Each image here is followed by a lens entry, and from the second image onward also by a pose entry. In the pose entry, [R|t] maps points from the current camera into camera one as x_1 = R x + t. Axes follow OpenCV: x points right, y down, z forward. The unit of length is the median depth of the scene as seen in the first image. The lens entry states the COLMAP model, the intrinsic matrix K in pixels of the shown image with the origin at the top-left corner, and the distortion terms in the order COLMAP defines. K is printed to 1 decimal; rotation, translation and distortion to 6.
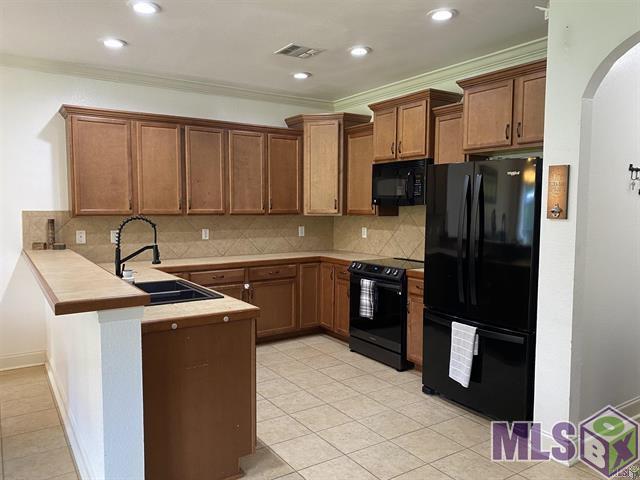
lens RADIAL K [[485.3, 0, 316.1], [0, 485.3, 245.4], [0, 0, 1]] dist [0.012571, -0.015771]
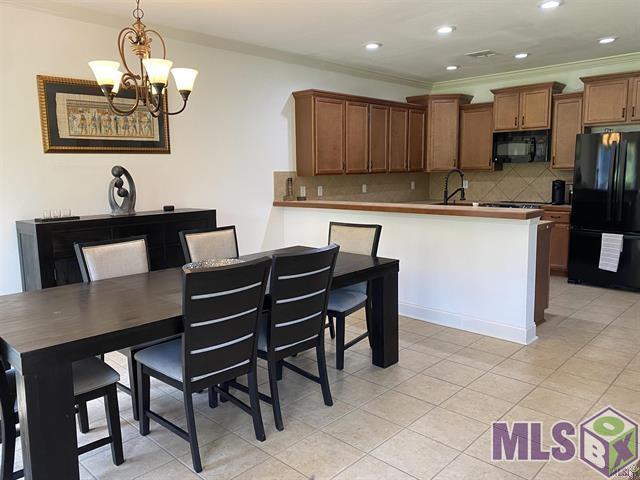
lens RADIAL K [[485.3, 0, 324.5], [0, 485.3, 236.2], [0, 0, 1]] dist [0.012571, -0.015771]
pose [[0.979732, -0.047373, 0.194629, -0.694479], [0.036454, 0.997574, 0.059305, 0.028451], [-0.196966, -0.051008, 0.979082, -0.293400]]
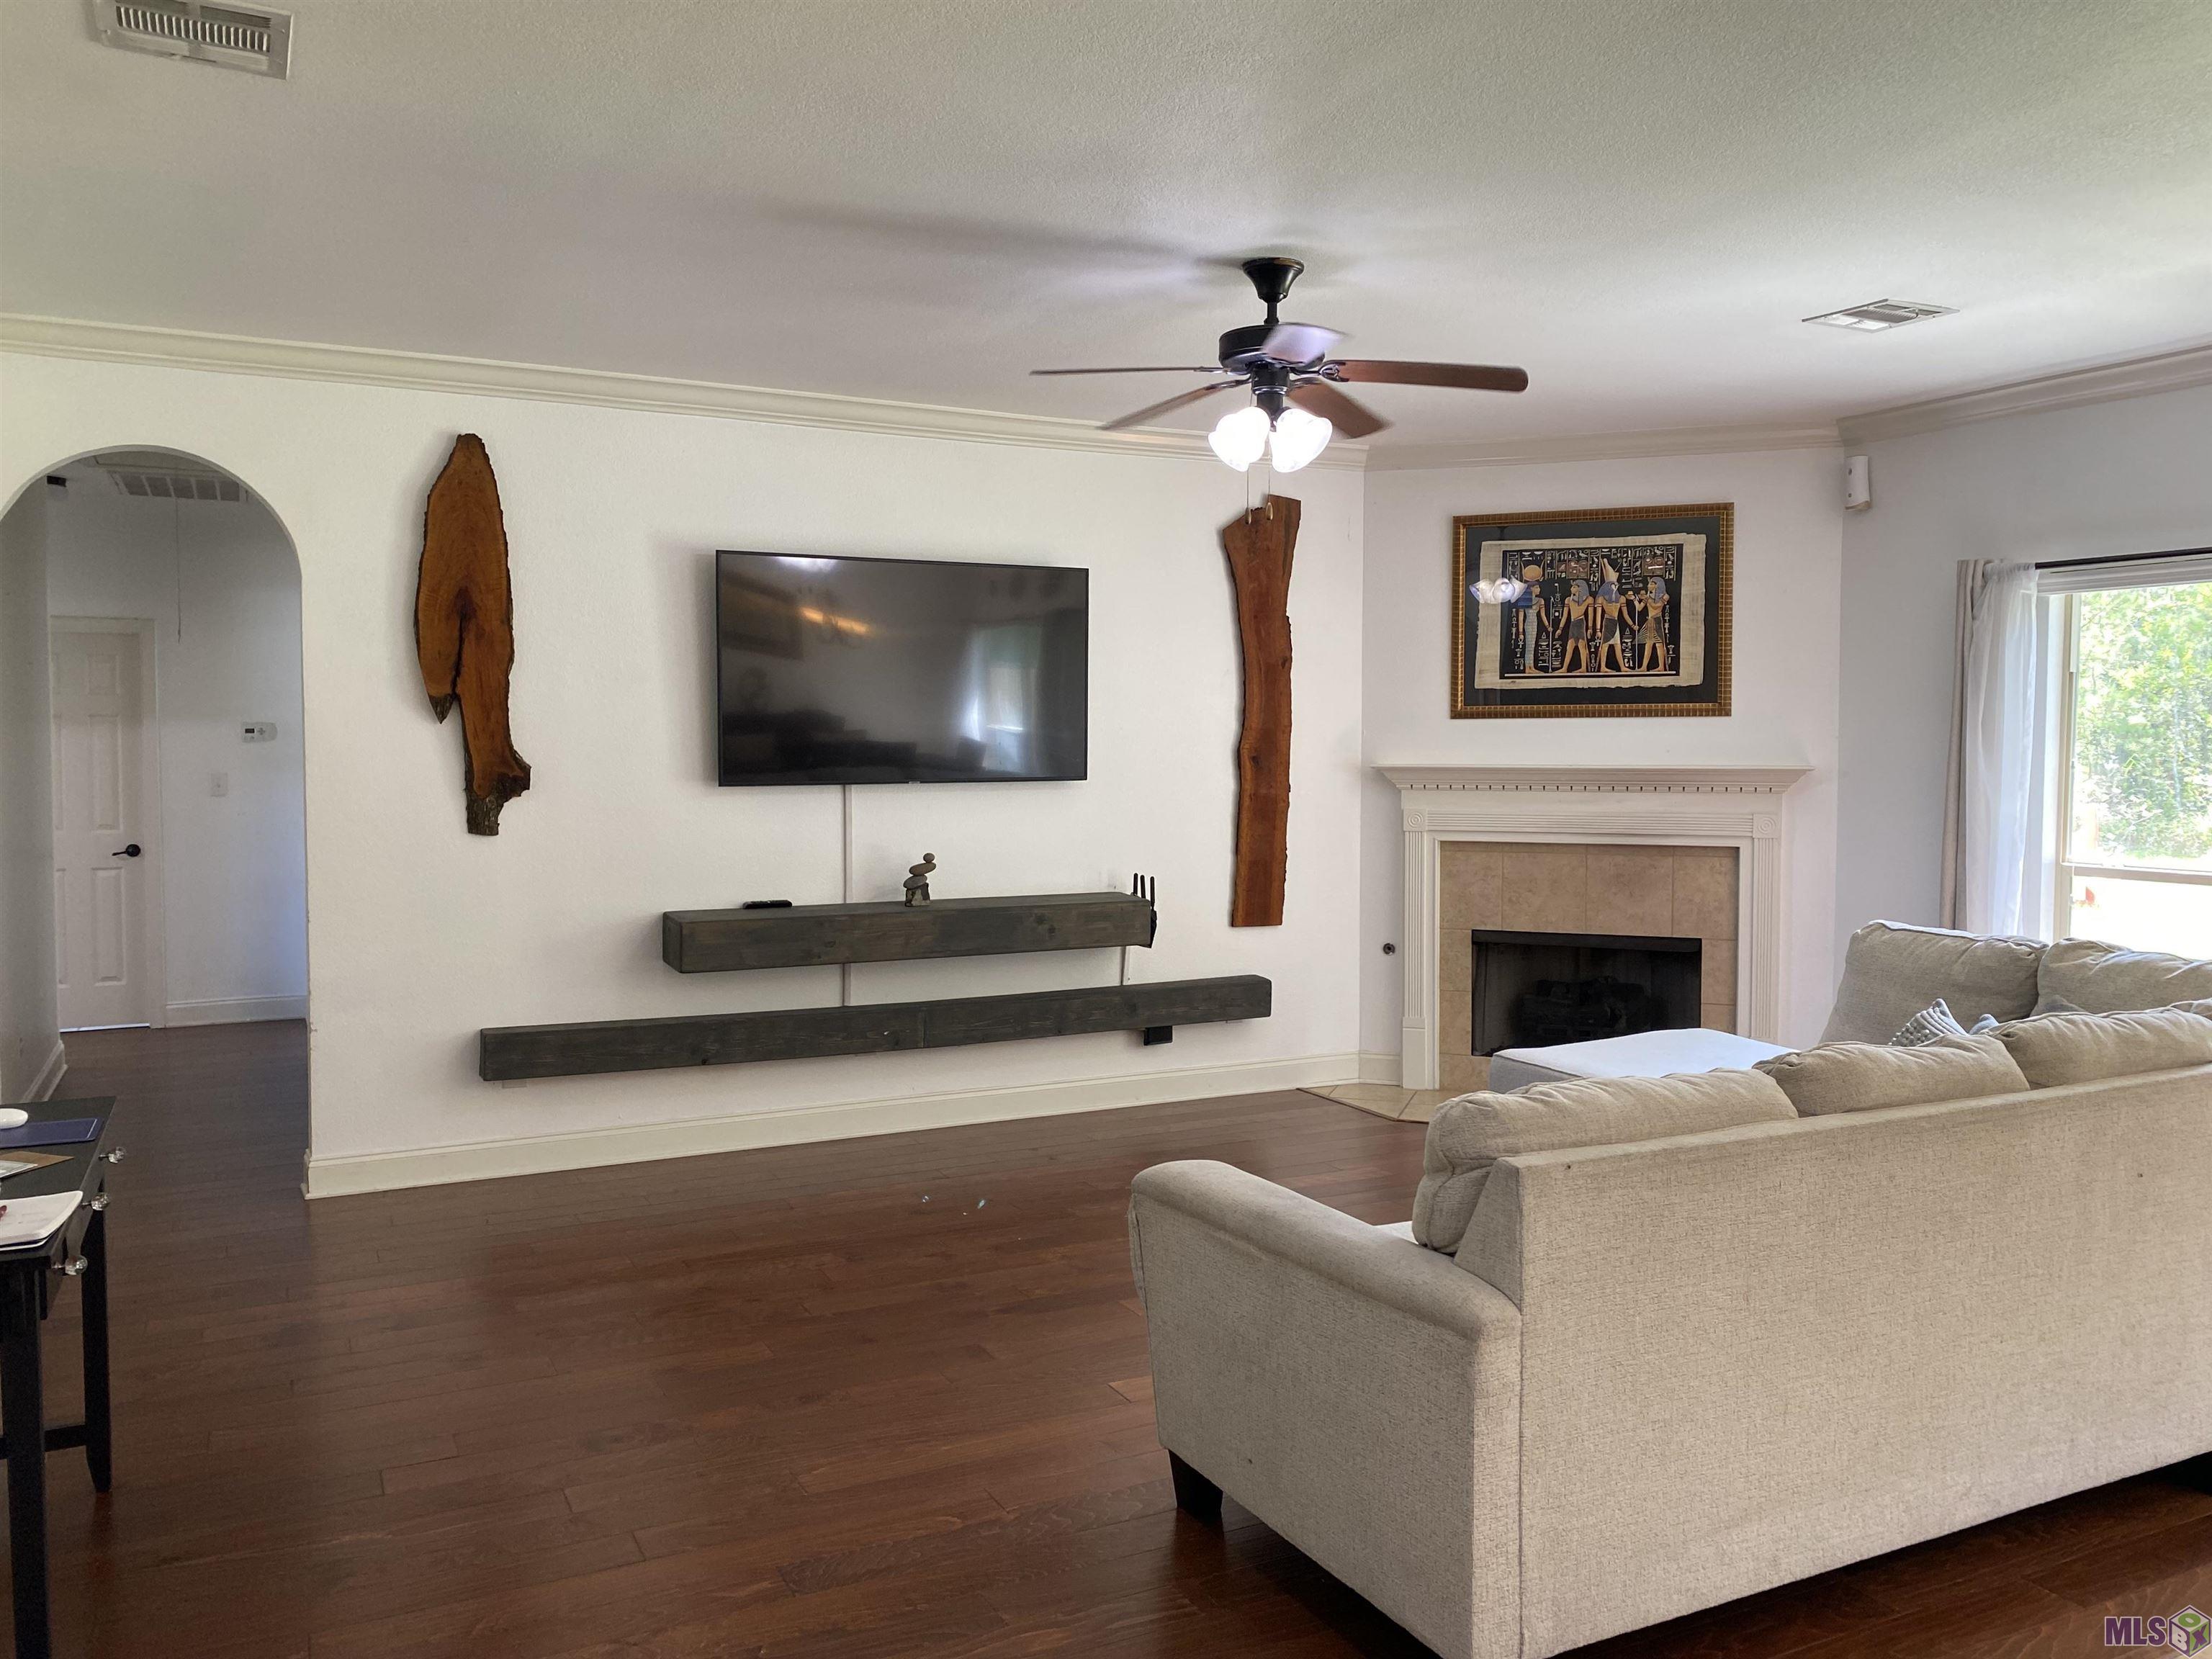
lens RADIAL K [[1677.3, 0, 1118.1], [0, 1677.3, 834.7], [0, 0, 1]] dist [0.012571, -0.015771]
pose [[-0.989187, -0.007936, 0.146446, -0.926520], [0.009524, 0.992951, 0.118139, -0.144624], [-0.146352, 0.118256, -0.982139, 1.854833]]
